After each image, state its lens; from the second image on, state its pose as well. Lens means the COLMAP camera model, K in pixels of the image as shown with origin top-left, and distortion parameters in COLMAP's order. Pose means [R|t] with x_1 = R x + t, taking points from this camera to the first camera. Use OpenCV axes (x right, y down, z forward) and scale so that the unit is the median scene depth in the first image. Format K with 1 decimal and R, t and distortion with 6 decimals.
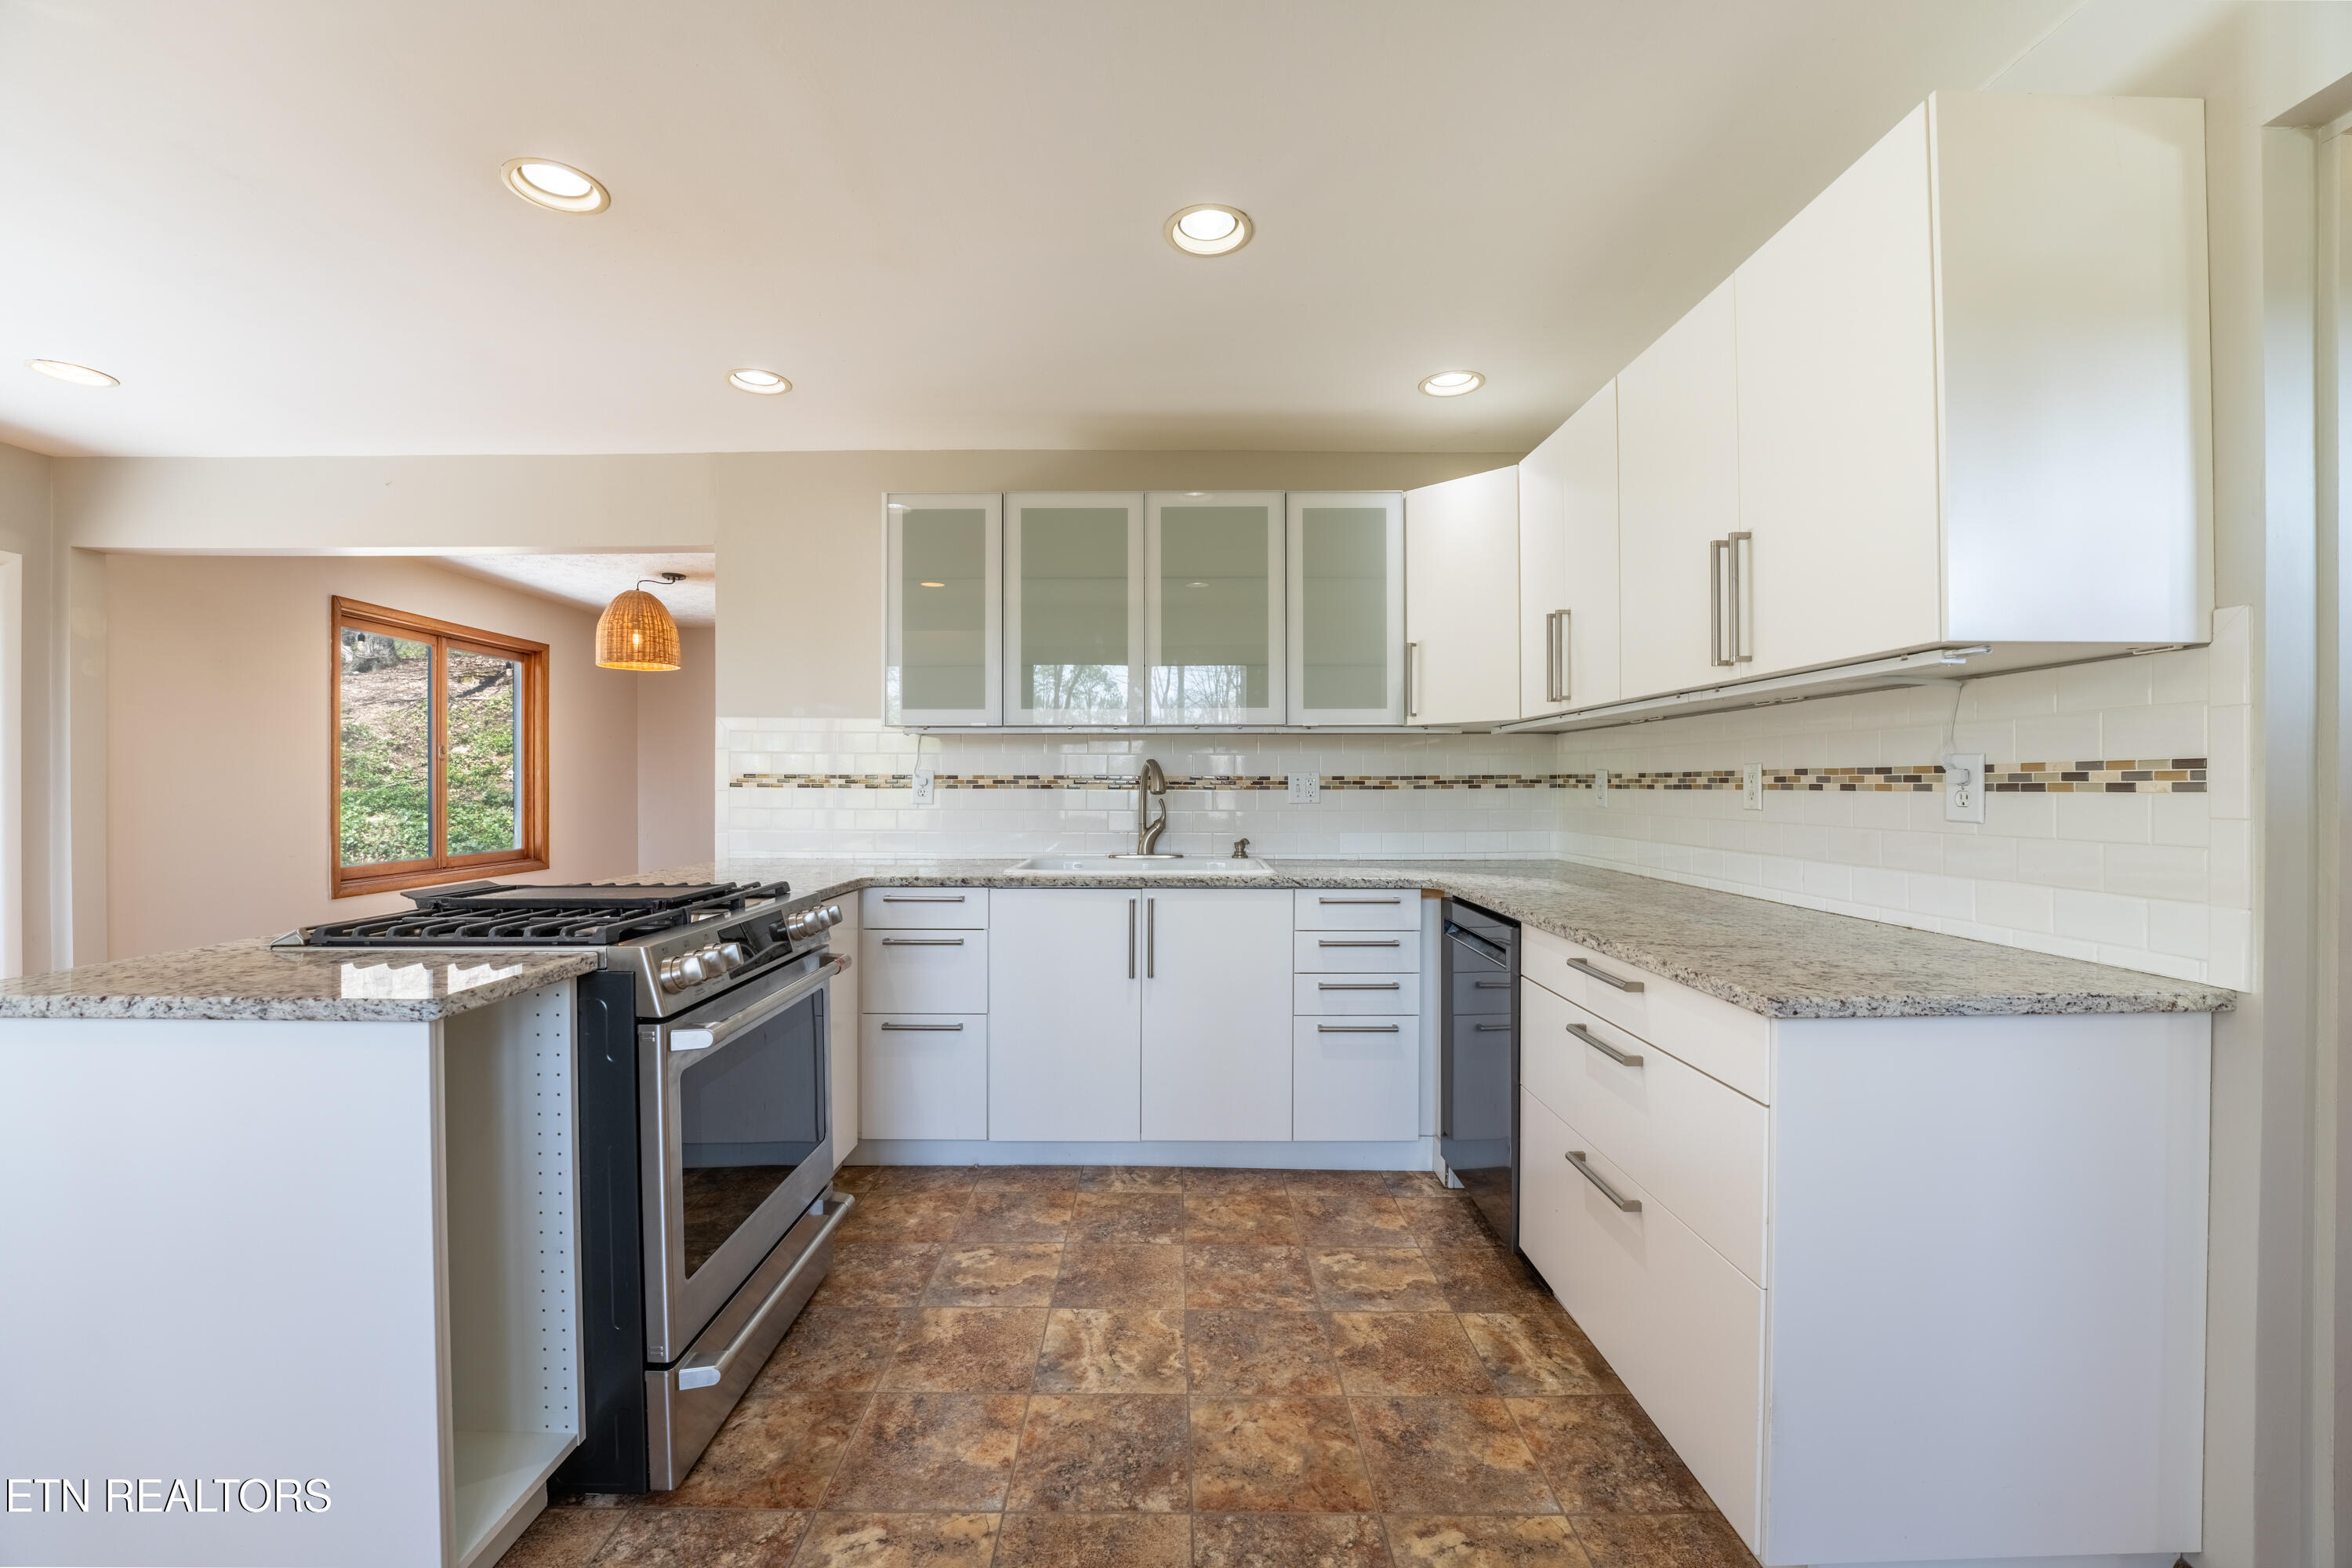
lens RADIAL K [[949.3, 0, 1167.3], [0, 949.3, 783.4], [0, 0, 1]] dist [-0.020360, -0.000464]
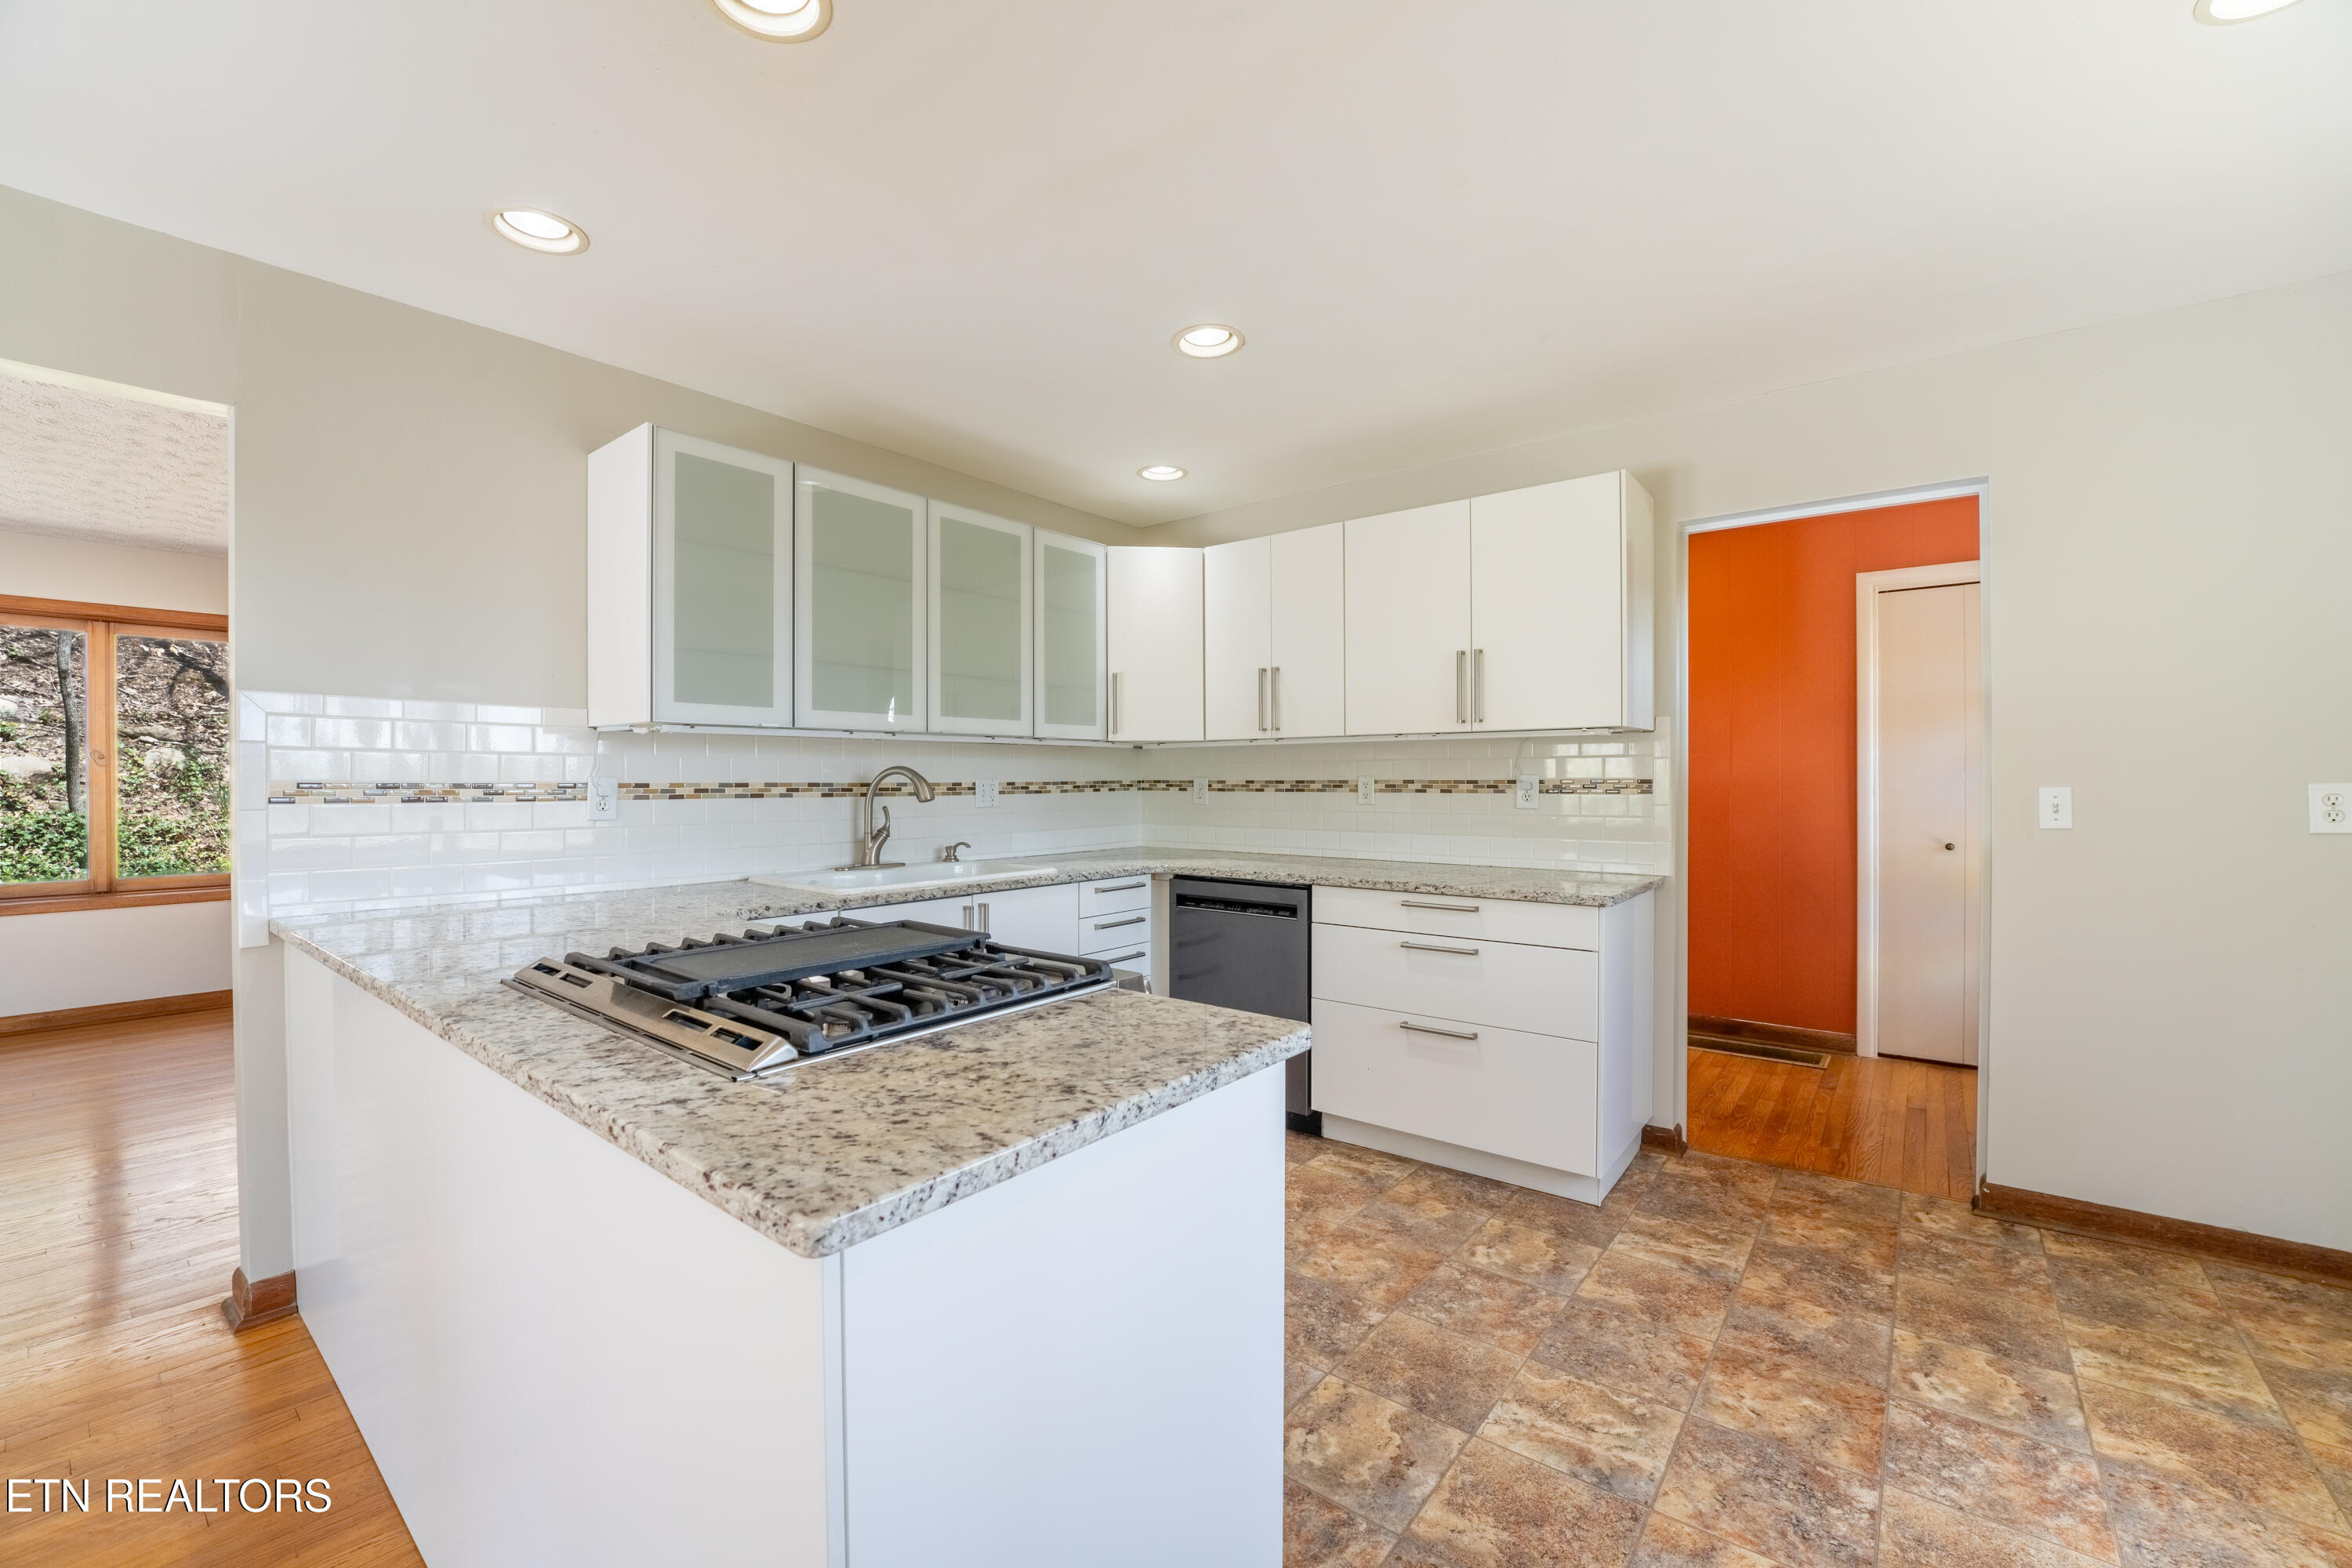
lens RADIAL K [[949.3, 0, 1161.2], [0, 949.3, 784.1], [0, 0, 1]] dist [-0.020360, -0.000464]
pose [[0.635363, -0.006134, 0.772189, -0.637774], [0.001538, 0.999977, 0.006678, -0.013817], [-0.772212, -0.003056, 0.635358, 0.181272]]
